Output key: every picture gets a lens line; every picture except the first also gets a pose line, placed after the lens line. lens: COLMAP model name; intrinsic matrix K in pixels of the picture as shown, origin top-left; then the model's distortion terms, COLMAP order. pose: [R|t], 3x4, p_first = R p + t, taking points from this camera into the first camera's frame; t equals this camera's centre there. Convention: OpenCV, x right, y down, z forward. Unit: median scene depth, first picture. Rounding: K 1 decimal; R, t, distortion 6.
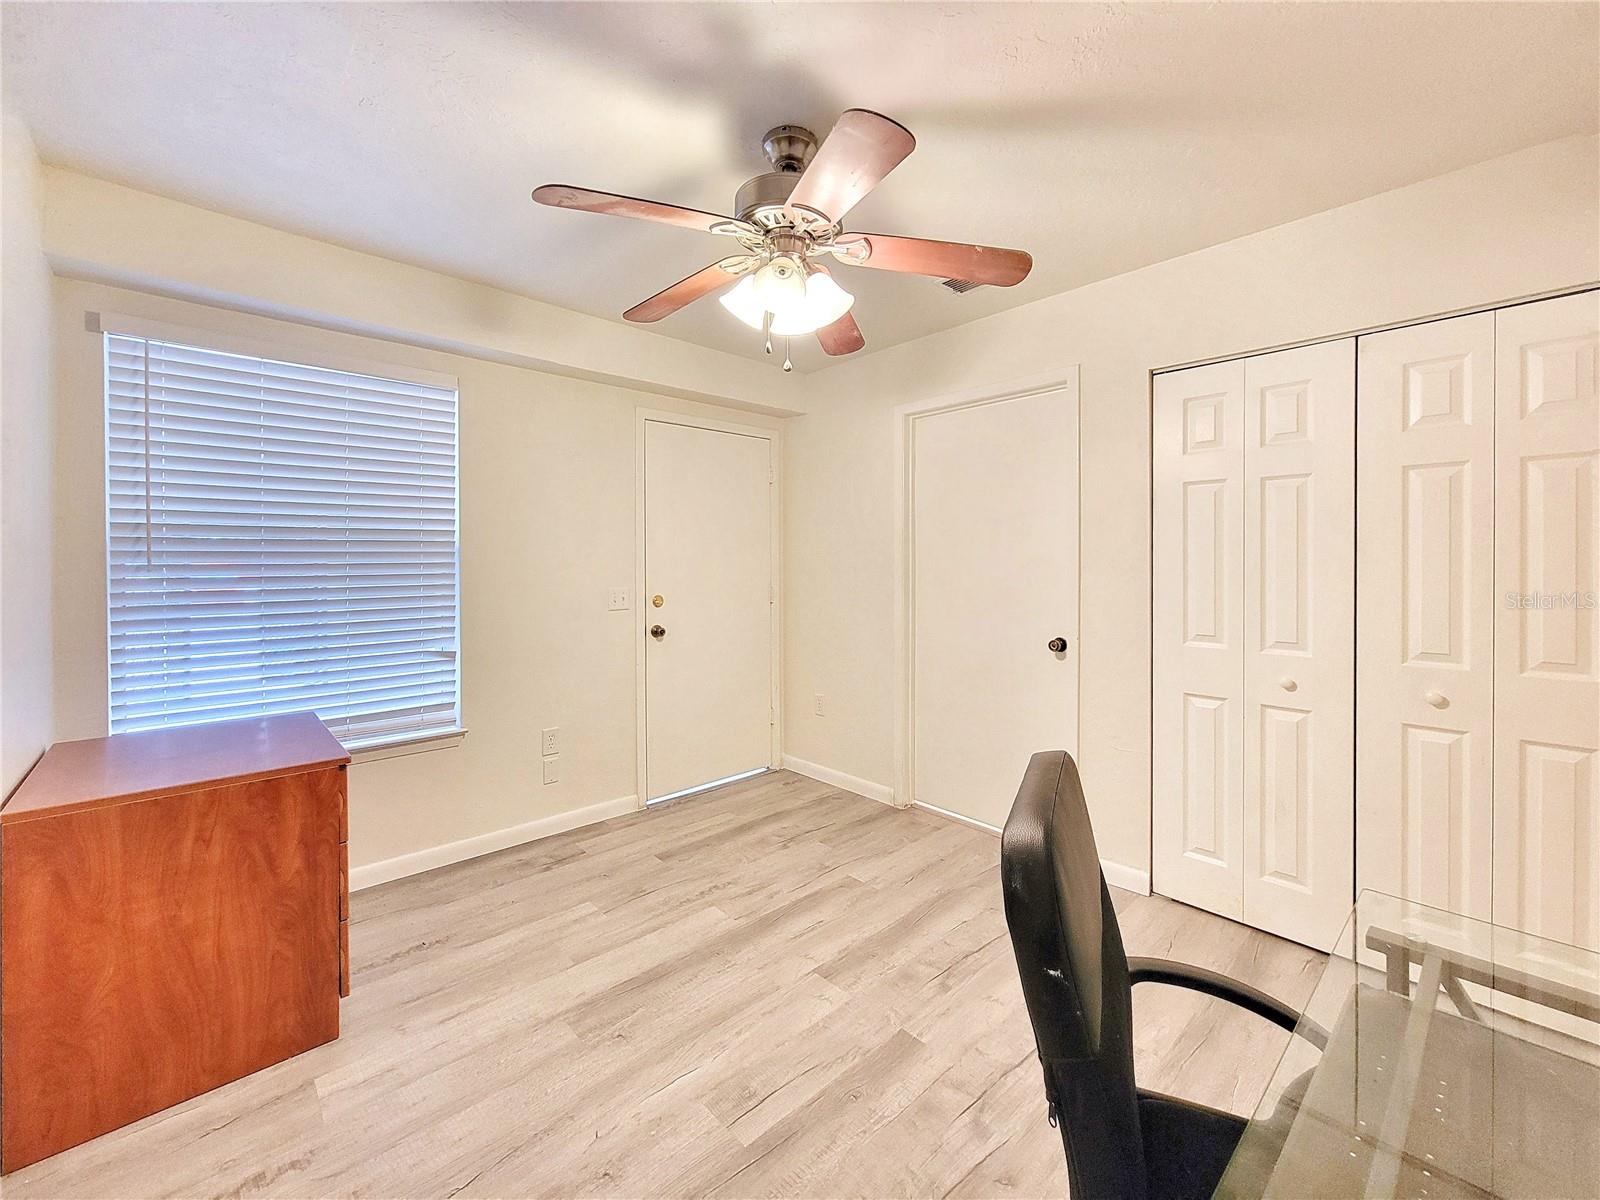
lens RADIAL K [[661.7, 0, 798.4], [0, 661.7, 564.6], [0, 0, 1]] dist [0.001906, 0.000348]
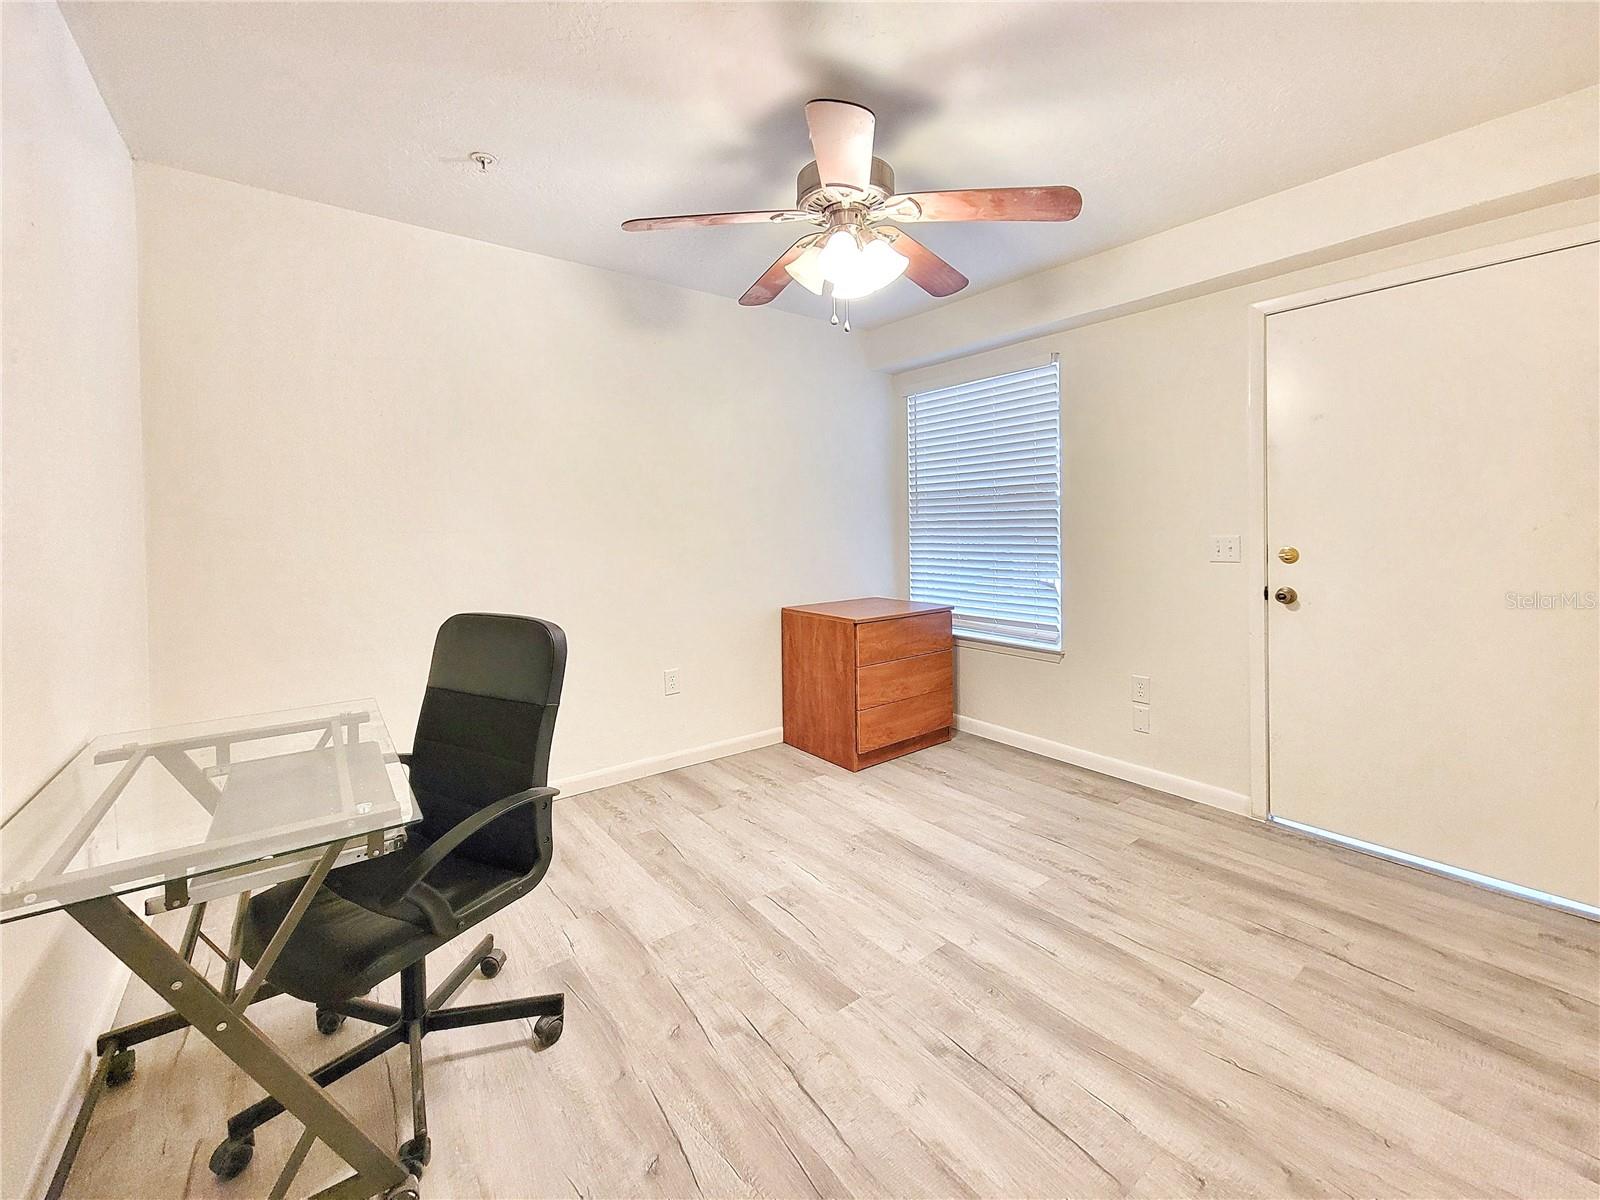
lens RADIAL K [[647.6, 0, 800.4], [0, 647.6, 529.2], [0, 0, 1]] dist [-0.001912, -0.000203]
pose [[-0.084267, 0.009535, -0.996398, 0.891835], [0.006997, 0.999935, 0.008977, 0.024657], [0.996419, -0.006215, -0.084328, 0.830444]]
